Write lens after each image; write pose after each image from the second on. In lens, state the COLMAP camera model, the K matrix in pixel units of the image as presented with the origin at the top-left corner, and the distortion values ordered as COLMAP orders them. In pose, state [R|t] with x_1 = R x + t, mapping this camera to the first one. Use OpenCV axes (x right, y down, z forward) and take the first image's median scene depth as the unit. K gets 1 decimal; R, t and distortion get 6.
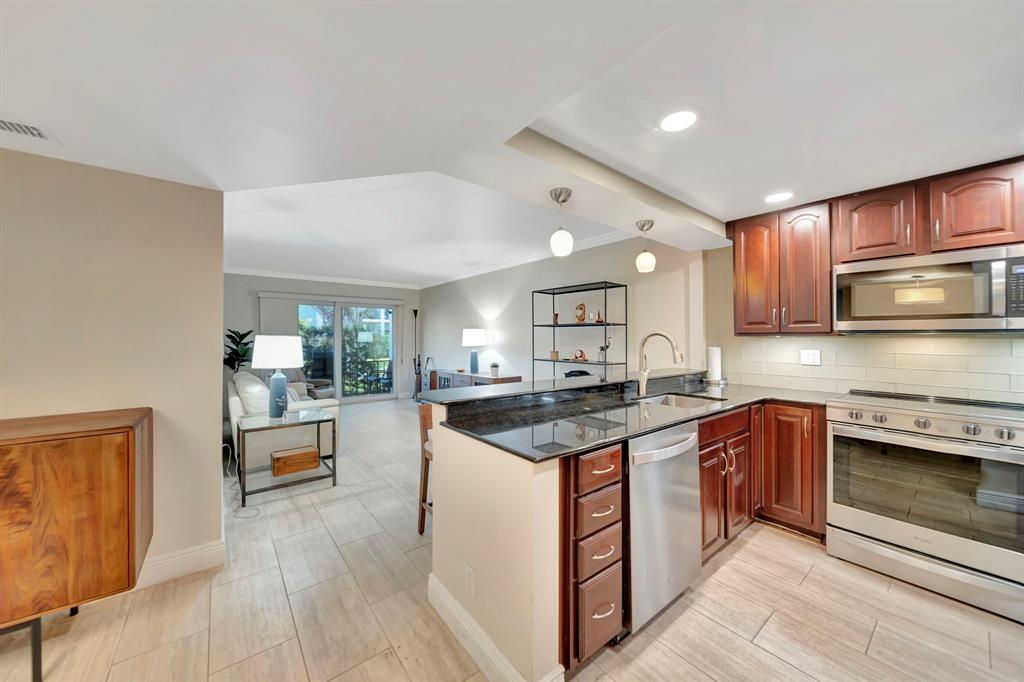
lens RADIAL K [[367.0, 0, 504.7], [0, 367.0, 330.3], [0, 0, 1]] dist [0.000482, -0.000726]
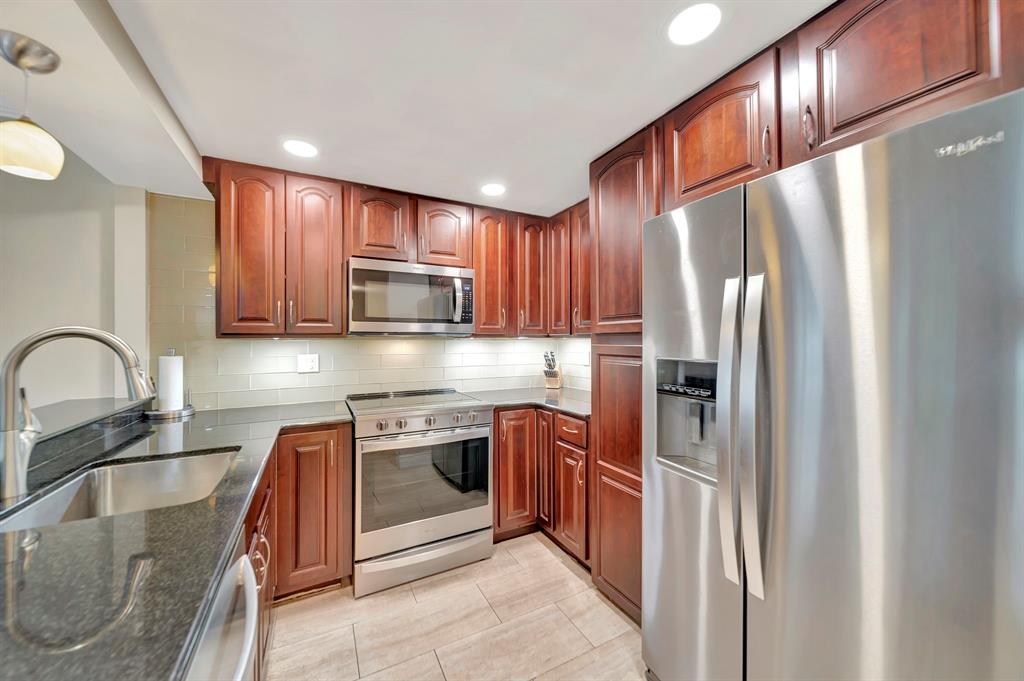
lens RADIAL K [[367.0, 0, 506.6], [0, 367.0, 336.3], [0, 0, 1]] dist [0.000482, -0.000726]
pose [[0.181462, 0.005178, 0.983384, 0.085318], [-0.014082, 0.999897, -0.002666, 0.006806], [-0.983297, -0.013364, 0.181516, 0.381478]]
